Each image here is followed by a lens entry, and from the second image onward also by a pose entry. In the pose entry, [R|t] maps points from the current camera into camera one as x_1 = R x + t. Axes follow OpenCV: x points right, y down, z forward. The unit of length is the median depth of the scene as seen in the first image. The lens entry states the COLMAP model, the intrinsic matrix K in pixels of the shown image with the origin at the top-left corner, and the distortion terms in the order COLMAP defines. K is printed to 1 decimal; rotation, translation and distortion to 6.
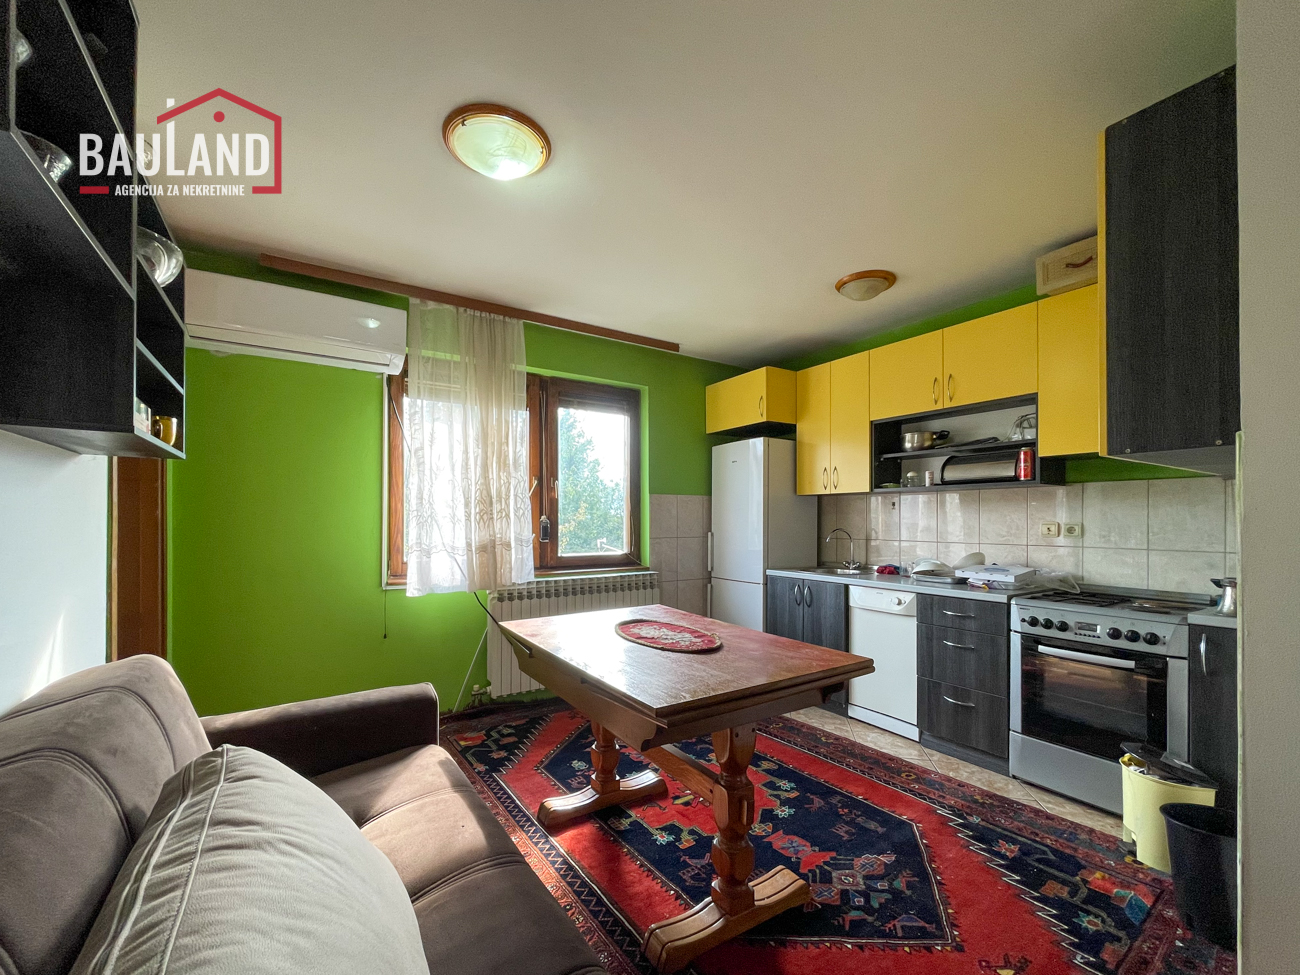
lens RADIAL K [[536.4, 0, 662.0], [0, 536.4, 522.7], [0, 0, 1]] dist [0.003590, -0.000392]
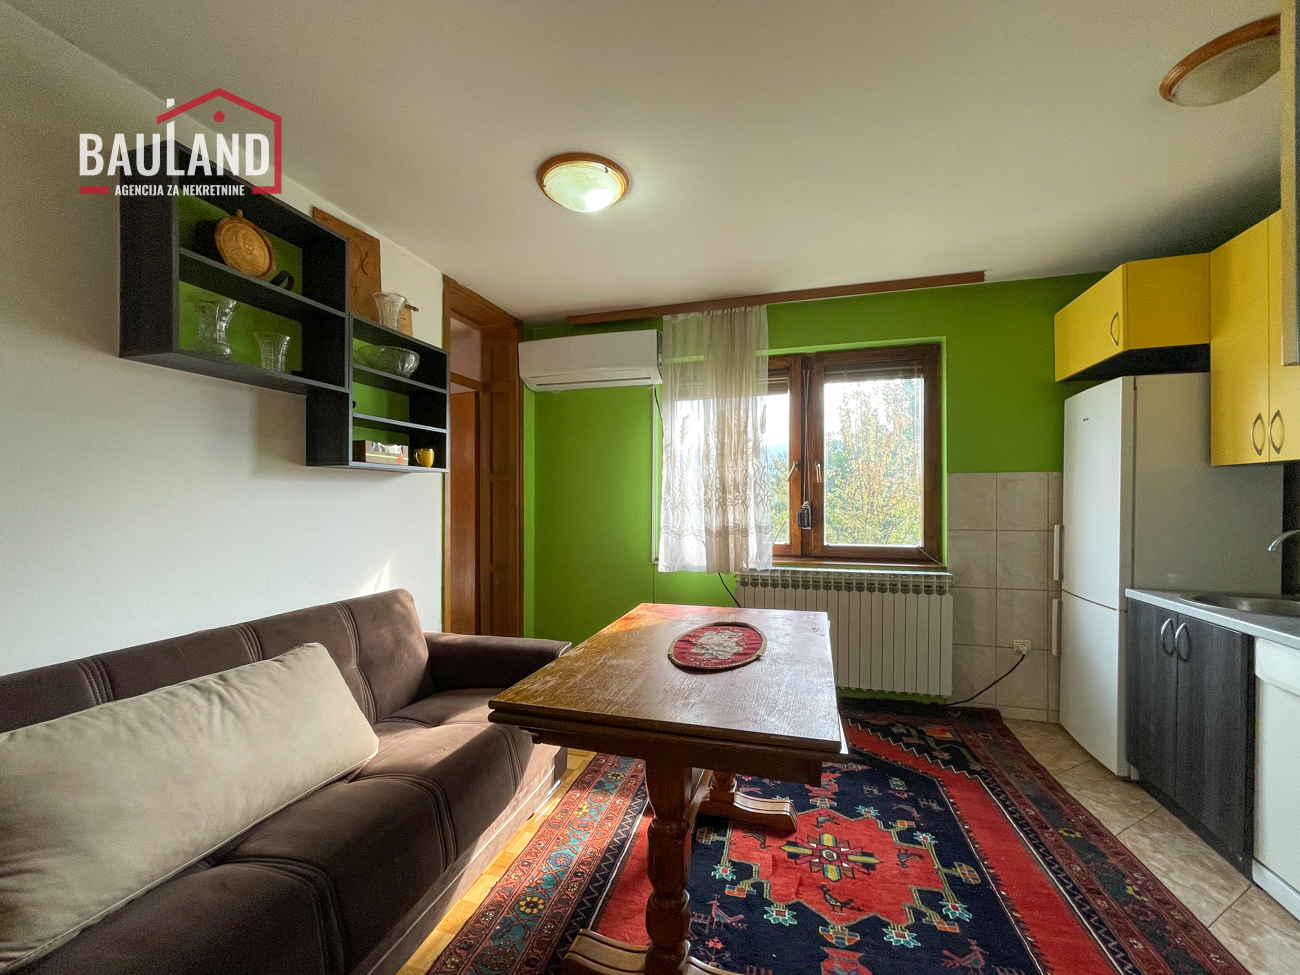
lens RADIAL K [[536.4, 0, 651.1], [0, 536.4, 499.7], [0, 0, 1]] dist [0.003590, -0.000392]
pose [[0.650744, 0.001664, -0.759296, 0.361169], [-0.001304, 0.999999, 0.001074, -0.018672], [0.759296, 0.000291, 0.650745, 0.199107]]
